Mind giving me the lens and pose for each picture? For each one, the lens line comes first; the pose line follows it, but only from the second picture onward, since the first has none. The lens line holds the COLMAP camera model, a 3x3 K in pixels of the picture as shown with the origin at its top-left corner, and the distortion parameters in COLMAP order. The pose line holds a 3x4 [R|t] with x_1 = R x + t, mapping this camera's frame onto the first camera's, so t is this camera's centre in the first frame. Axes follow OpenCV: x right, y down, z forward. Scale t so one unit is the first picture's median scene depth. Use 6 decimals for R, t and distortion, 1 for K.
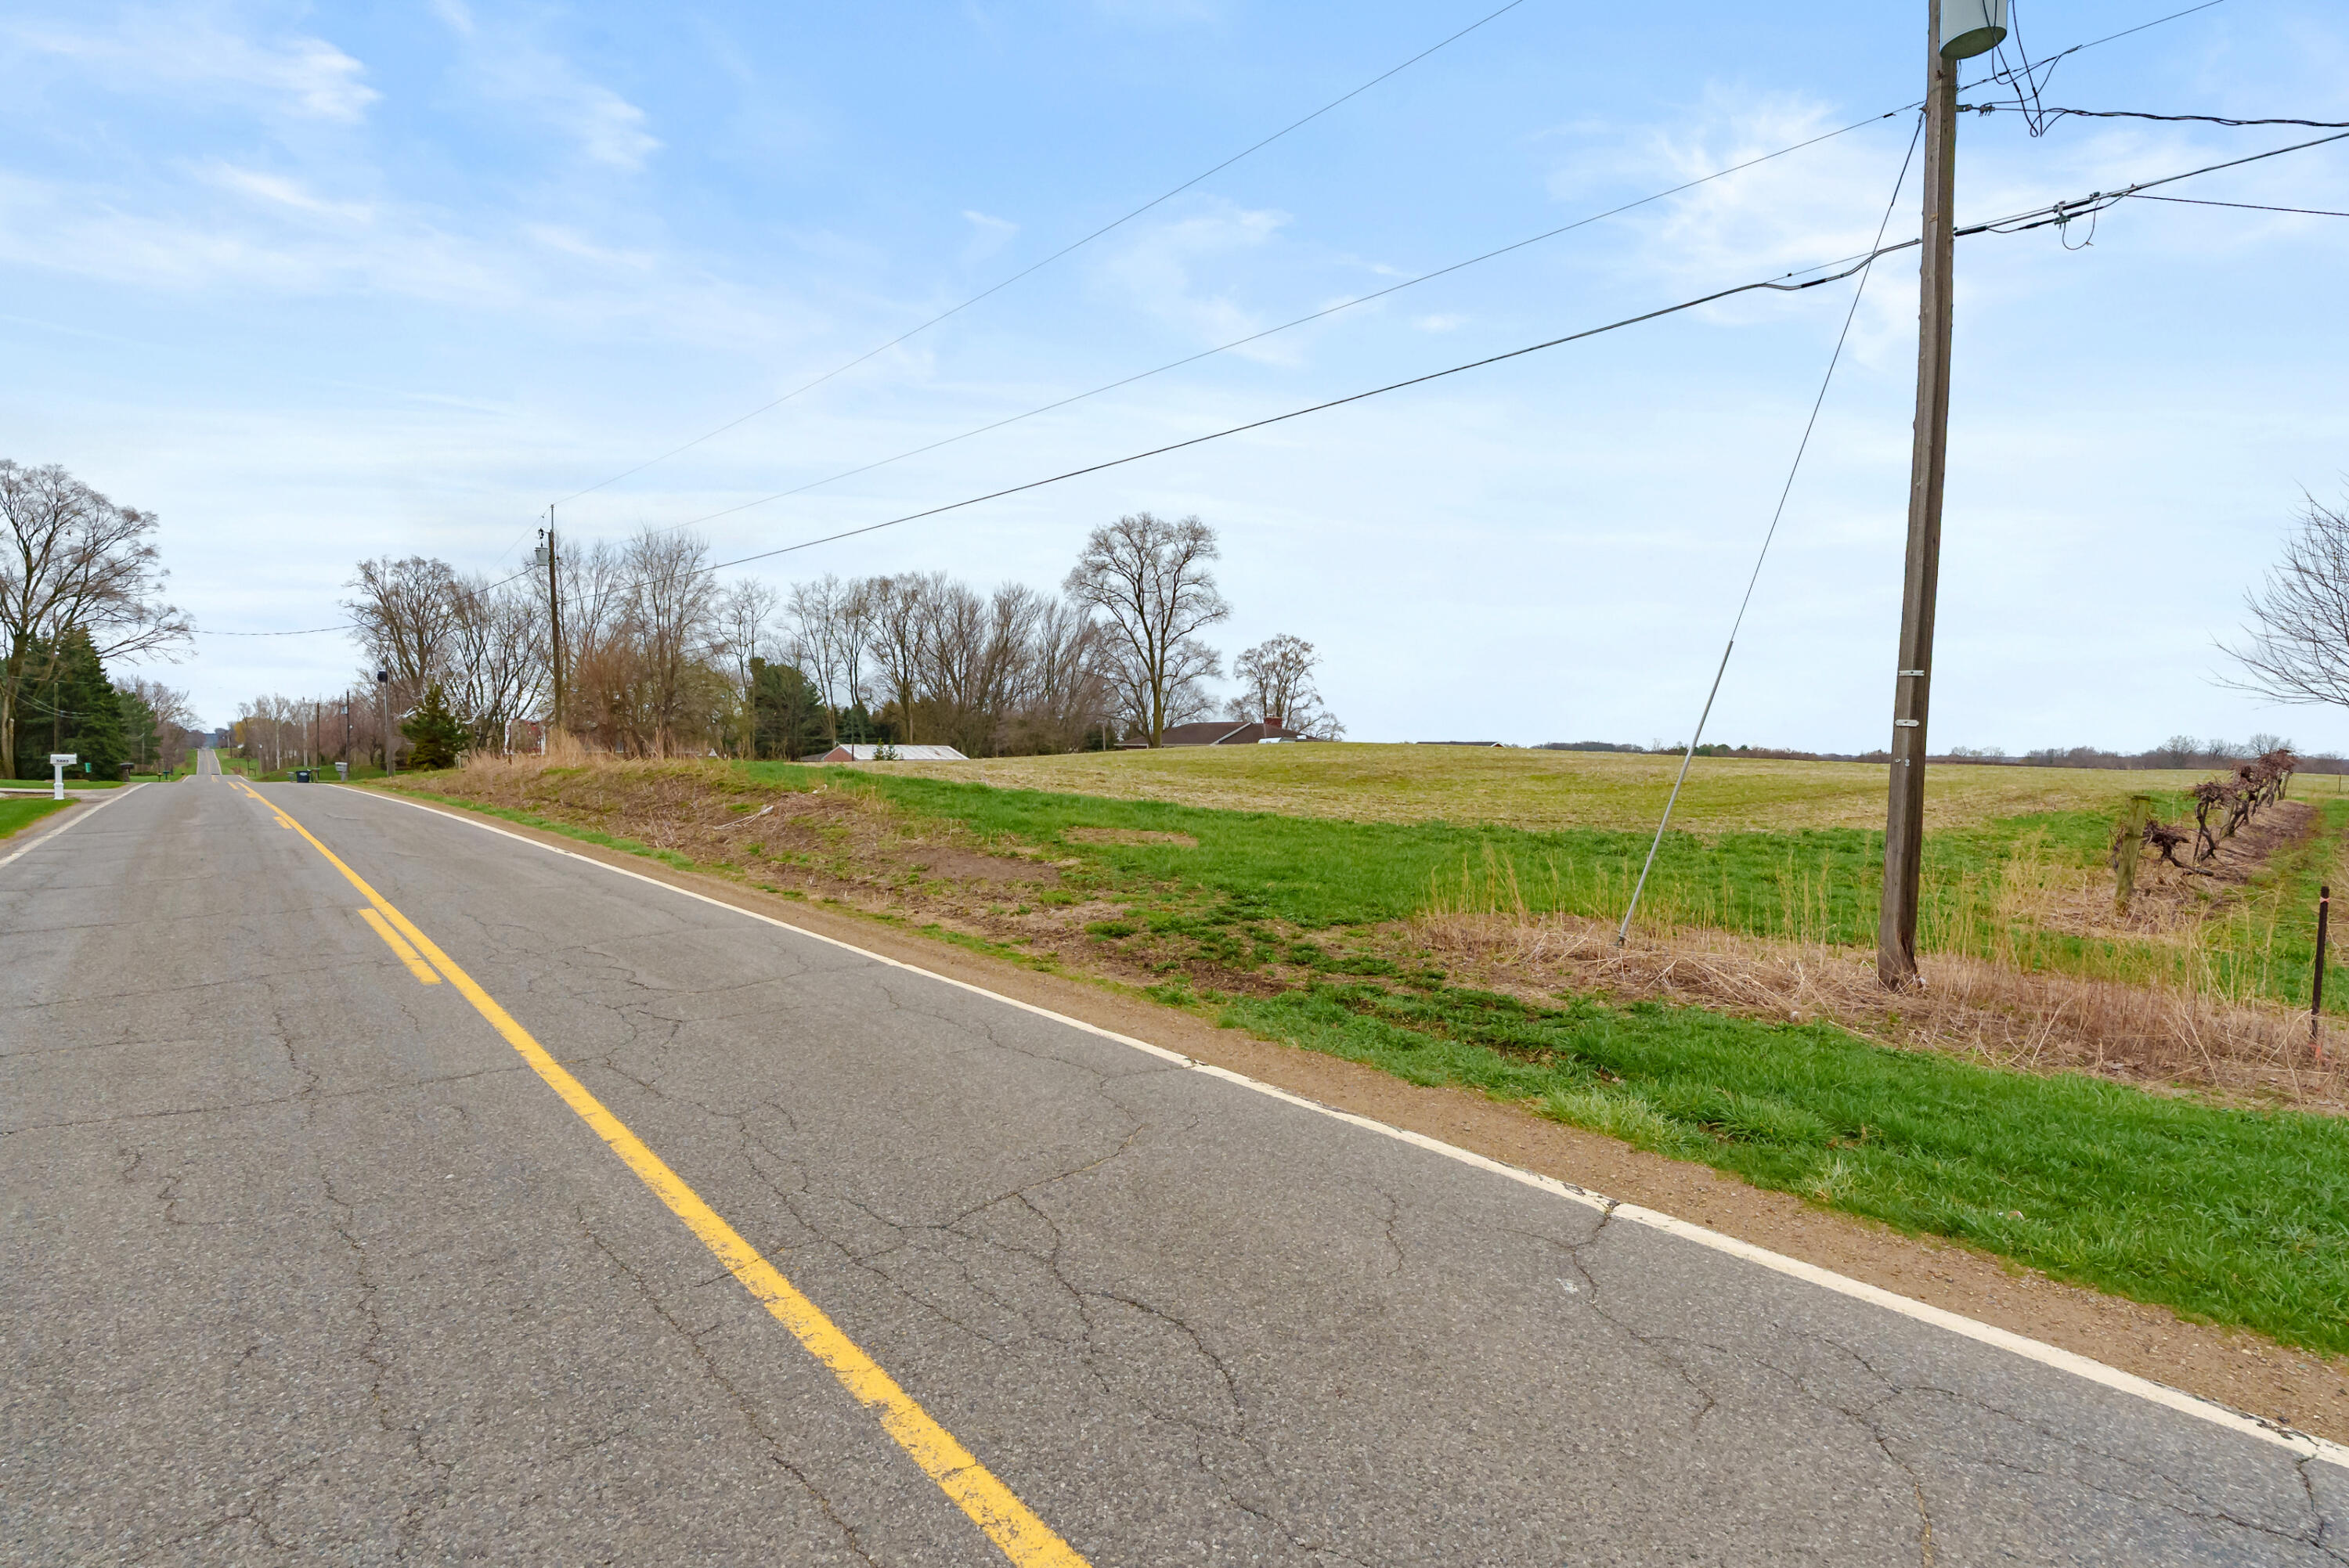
lens RADIAL K [[1073.9, 0, 1174.5], [0, 1073.9, 784.0], [0, 0, 1]] dist [0.001963, -0.000061]
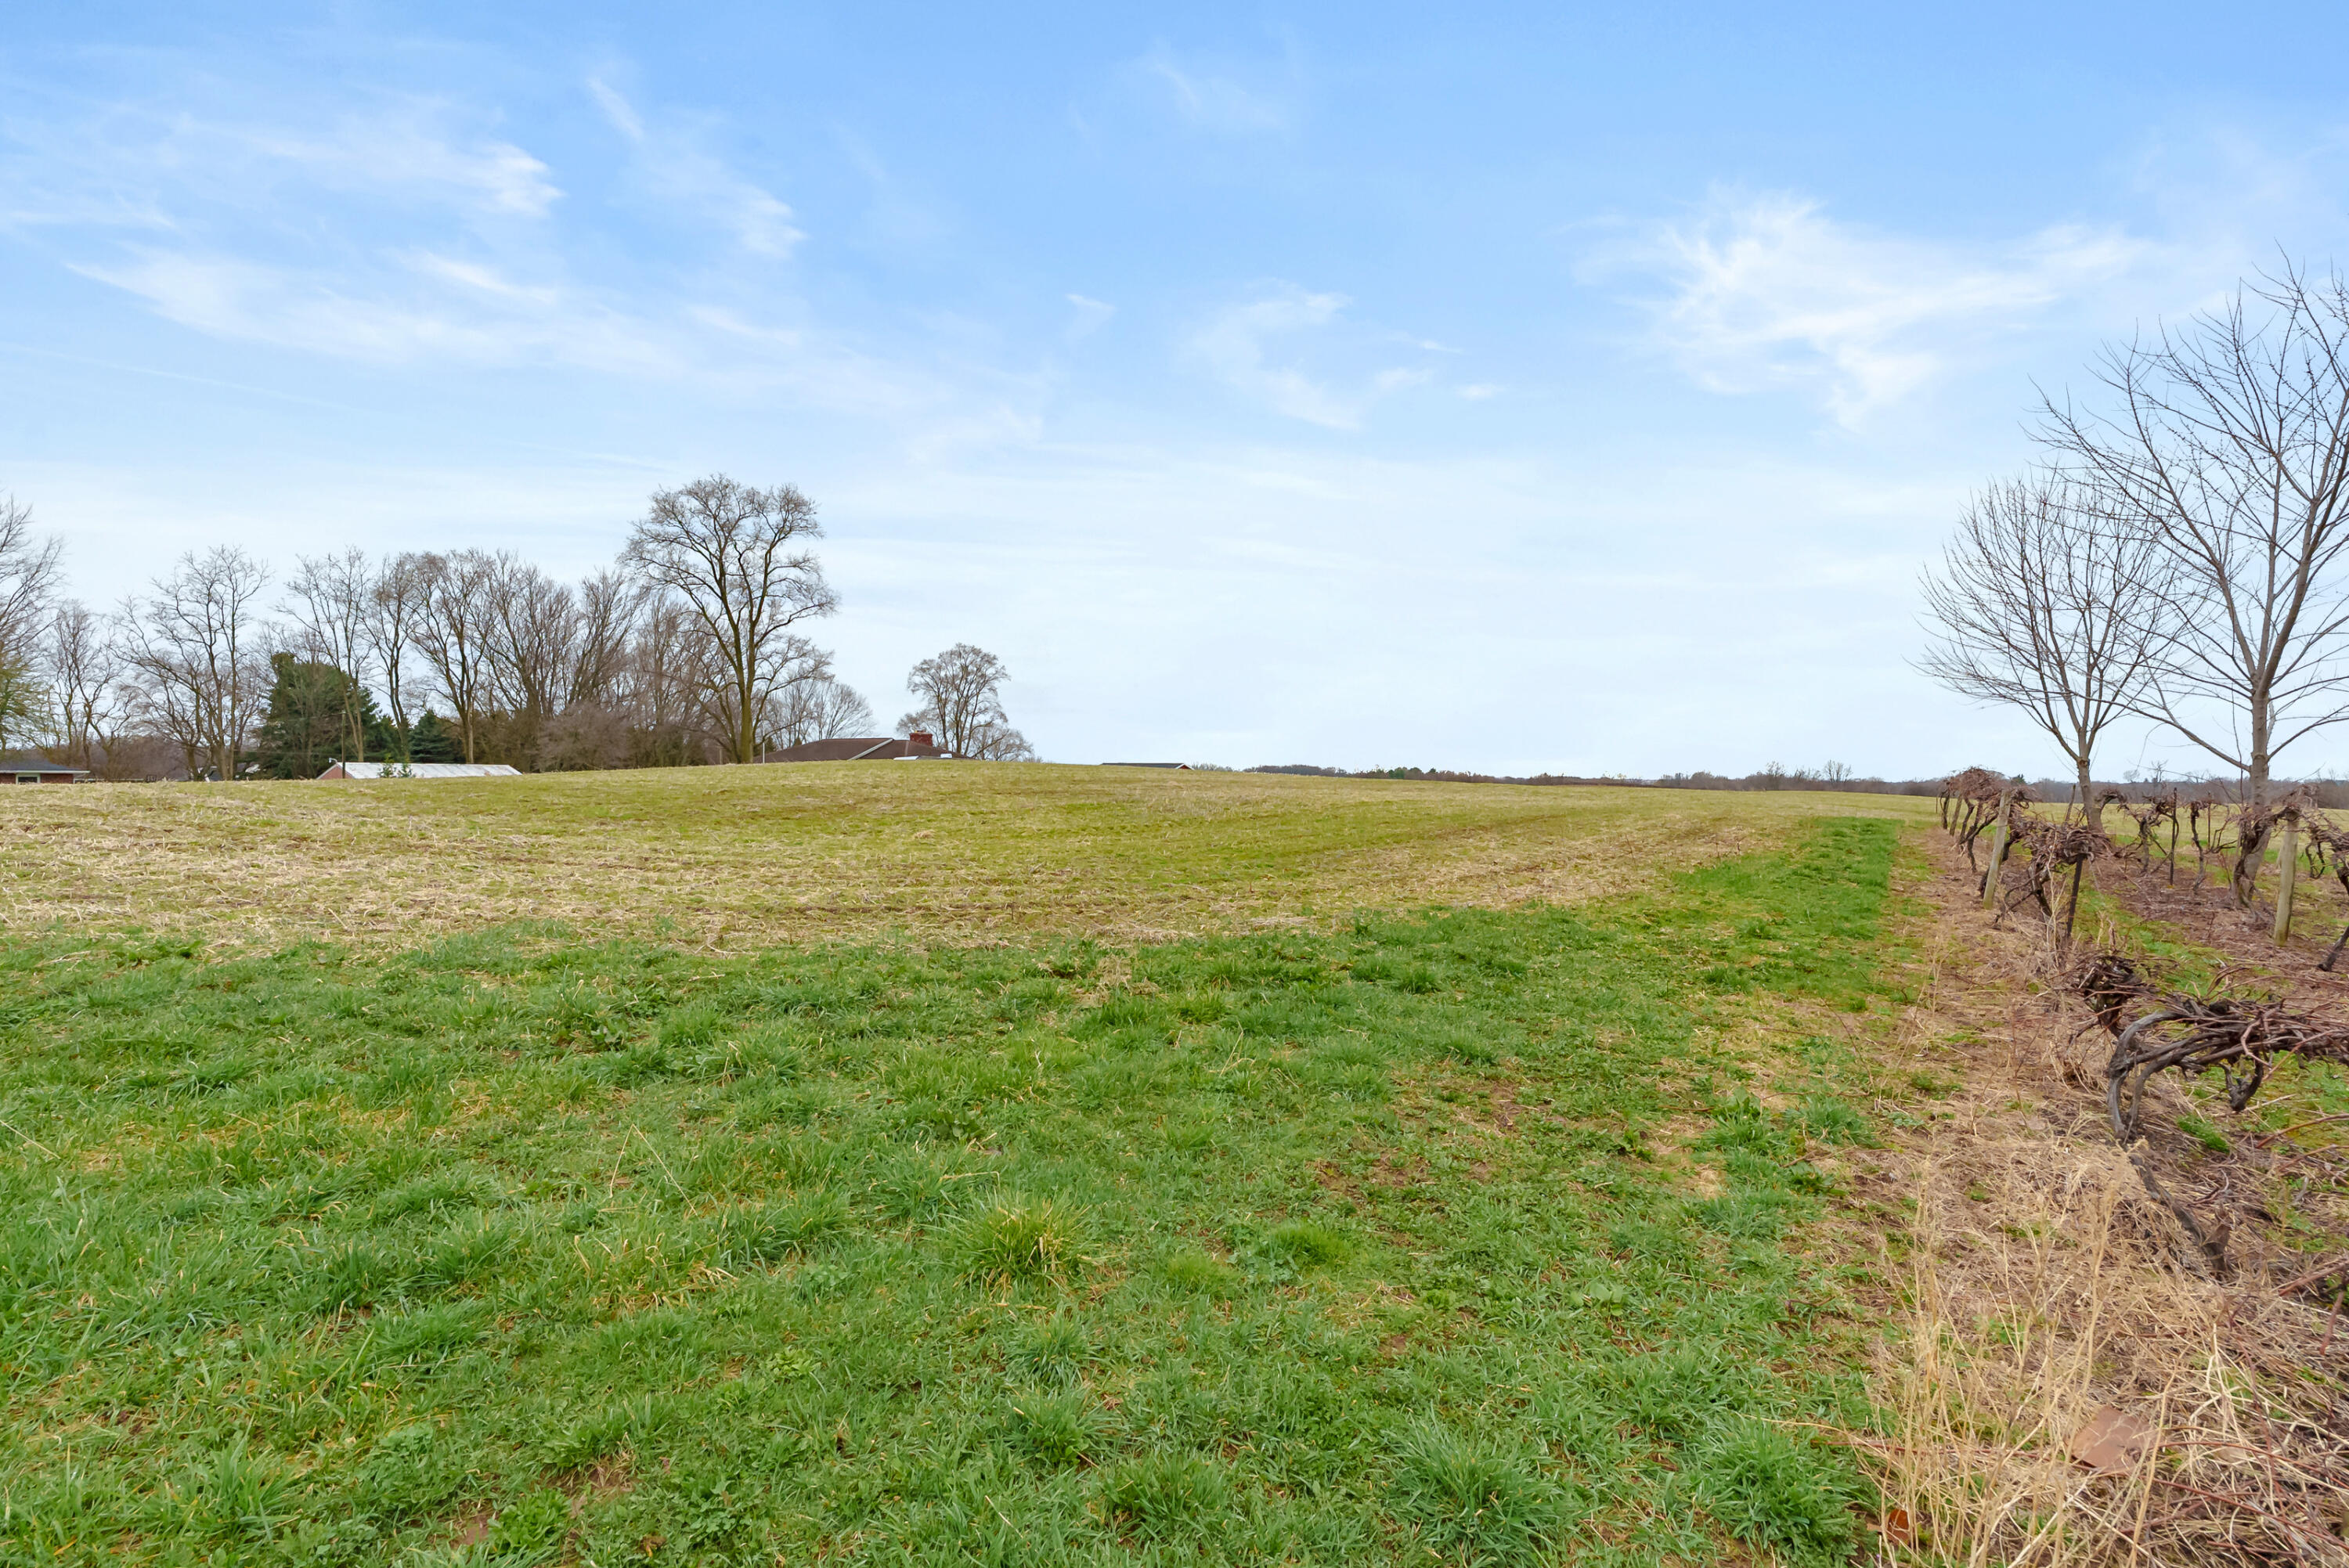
lens RADIAL K [[1047.5, 0, 1174.5], [0, 1047.5, 784.0], [0, 0, 1]] dist [-0.001095, -0.000455]
pose [[0.972373, 0.000000, 0.233432, 0.083298], [0.004950, 0.999775, -0.020618, -0.002326], [-0.233379, 0.021204, 0.972155, 0.116620]]
